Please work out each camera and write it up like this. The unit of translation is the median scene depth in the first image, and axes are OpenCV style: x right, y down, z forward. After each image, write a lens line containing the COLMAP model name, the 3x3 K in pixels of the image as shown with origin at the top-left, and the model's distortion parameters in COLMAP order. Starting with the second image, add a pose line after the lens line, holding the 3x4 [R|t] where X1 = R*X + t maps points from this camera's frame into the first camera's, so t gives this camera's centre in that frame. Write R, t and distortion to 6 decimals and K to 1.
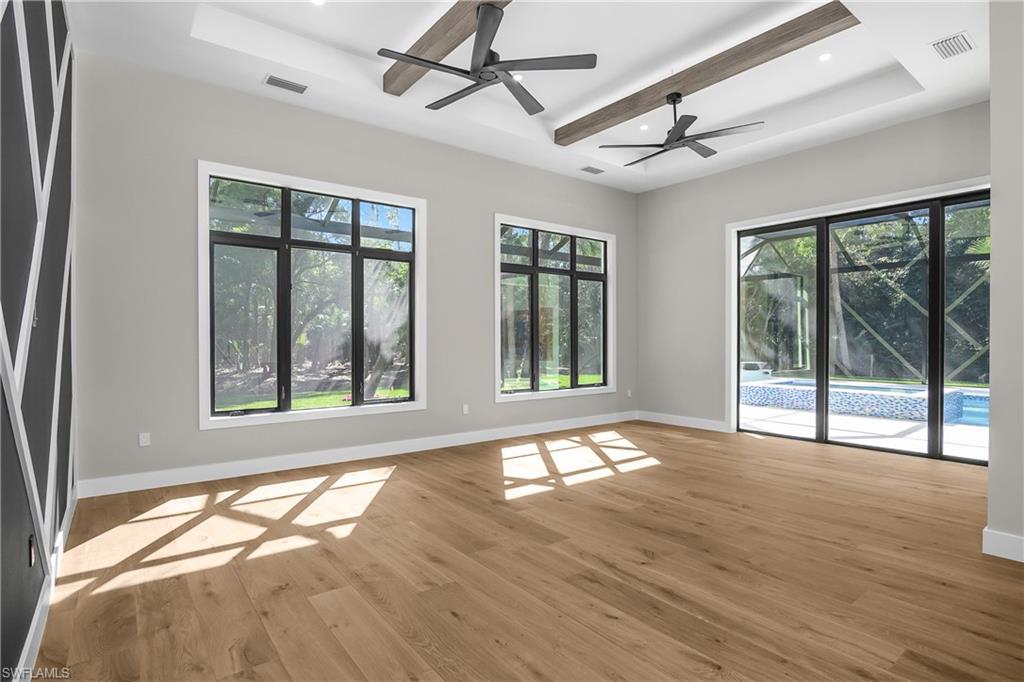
lens RADIAL K [[510.0, 0, 511.6], [0, 510.0, 341.0], [0, 0, 1]] dist [-0.032375, 0.010579]
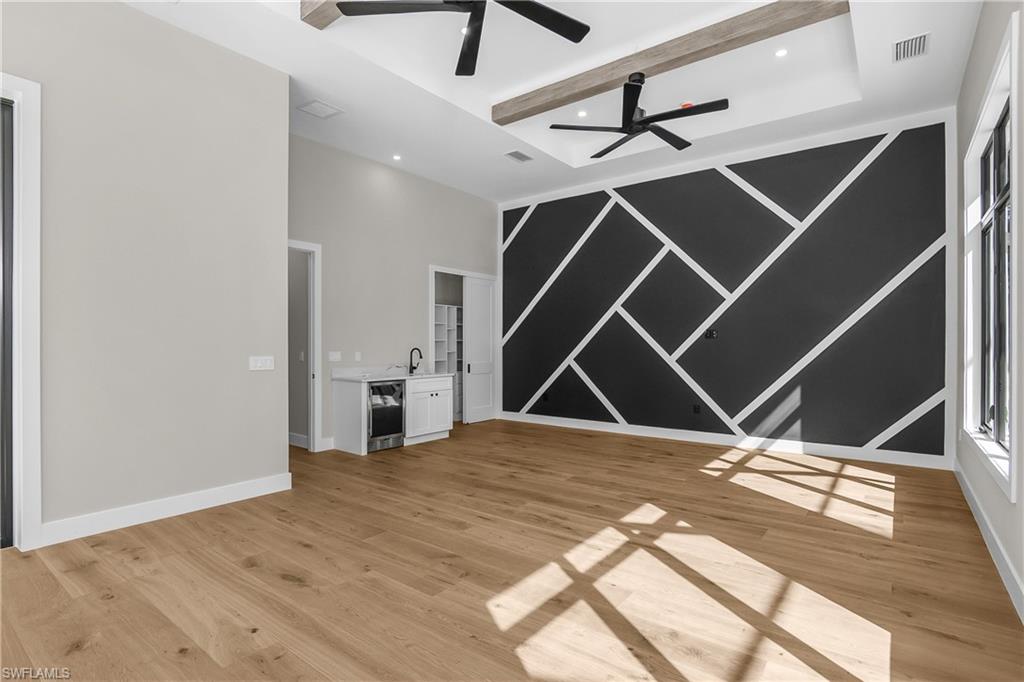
lens RADIAL K [[510.0, 0, 511.7], [0, 510.0, 341.3], [0, 0, 1]] dist [-0.032375, 0.010579]
pose [[-0.965877, 0.002448, -0.258990, 0.517340], [0.001131, 0.999986, 0.005234, -0.012614], [0.258999, 0.004763, -0.965866, 1.921280]]
